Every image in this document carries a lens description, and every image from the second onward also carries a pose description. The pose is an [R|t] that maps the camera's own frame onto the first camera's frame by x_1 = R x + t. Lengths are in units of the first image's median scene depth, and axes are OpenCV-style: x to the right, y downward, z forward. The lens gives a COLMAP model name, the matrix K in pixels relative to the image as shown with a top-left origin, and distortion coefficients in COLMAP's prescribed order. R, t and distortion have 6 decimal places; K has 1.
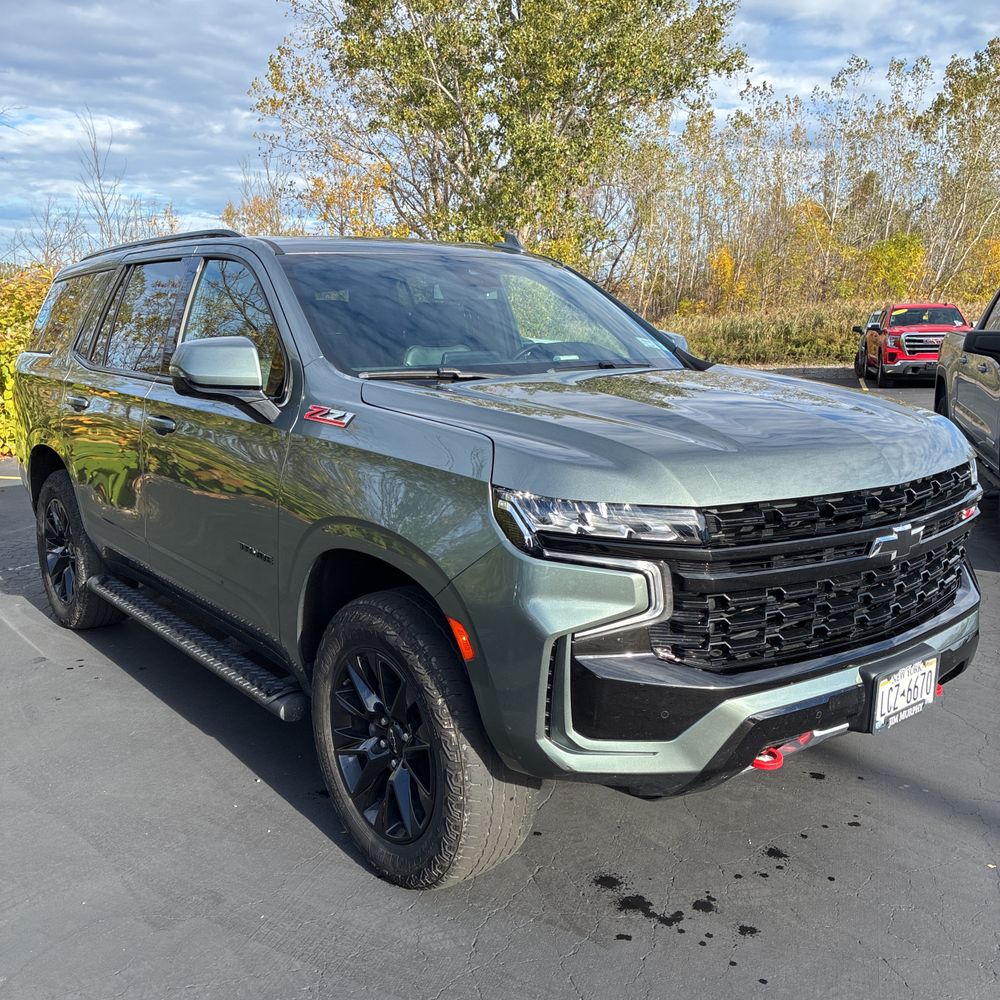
lens RADIAL K [[997.5, 0, 500.0], [0, 997.5, 500.0], [0, 0, 1]] dist [0.020717, 0.003037]
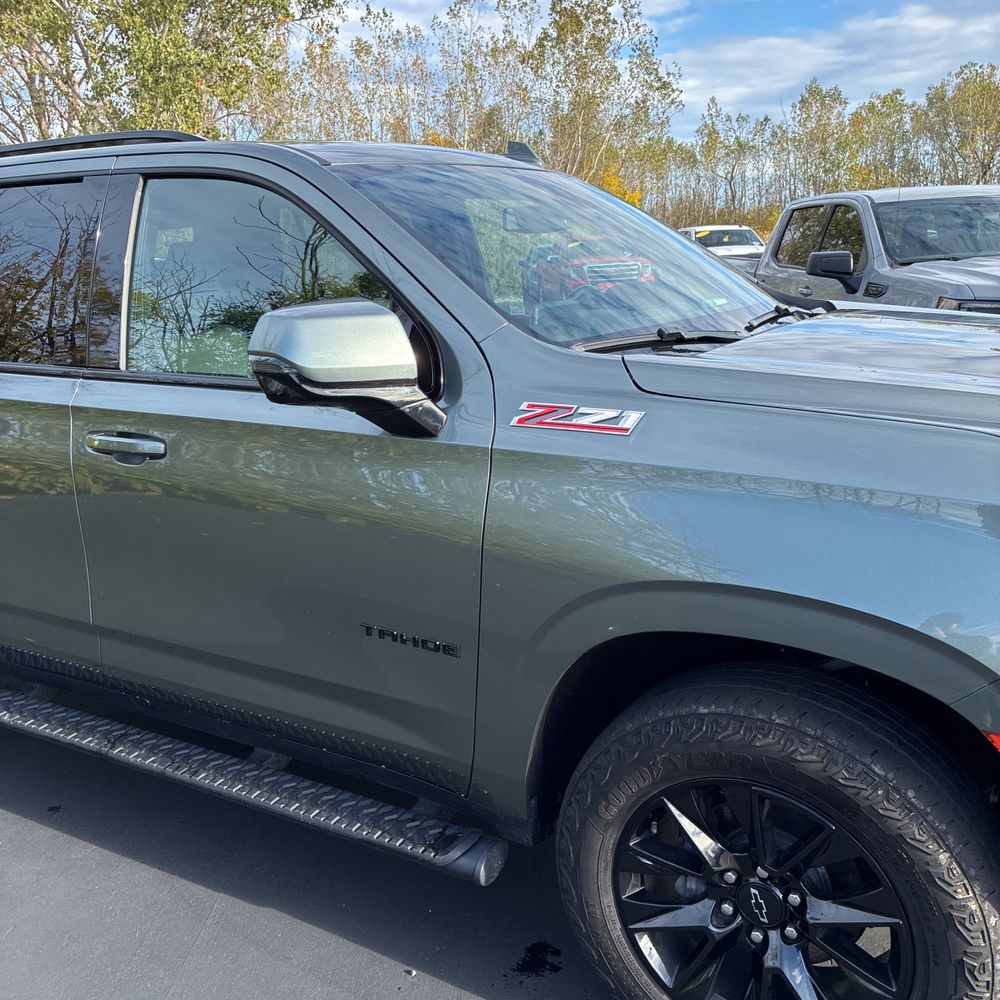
lens RADIAL K [[1000.2, 0, 500.0], [0, 1000.2, 500.0], [0, 0, 1]] dist [0.025894, -0.011163]
pose [[0.933094, -0.119995, 0.339023, -0.353850], [0.099767, 0.992062, 0.076545, -0.070432], [-0.345517, -0.037601, 0.937659, 0.347050]]
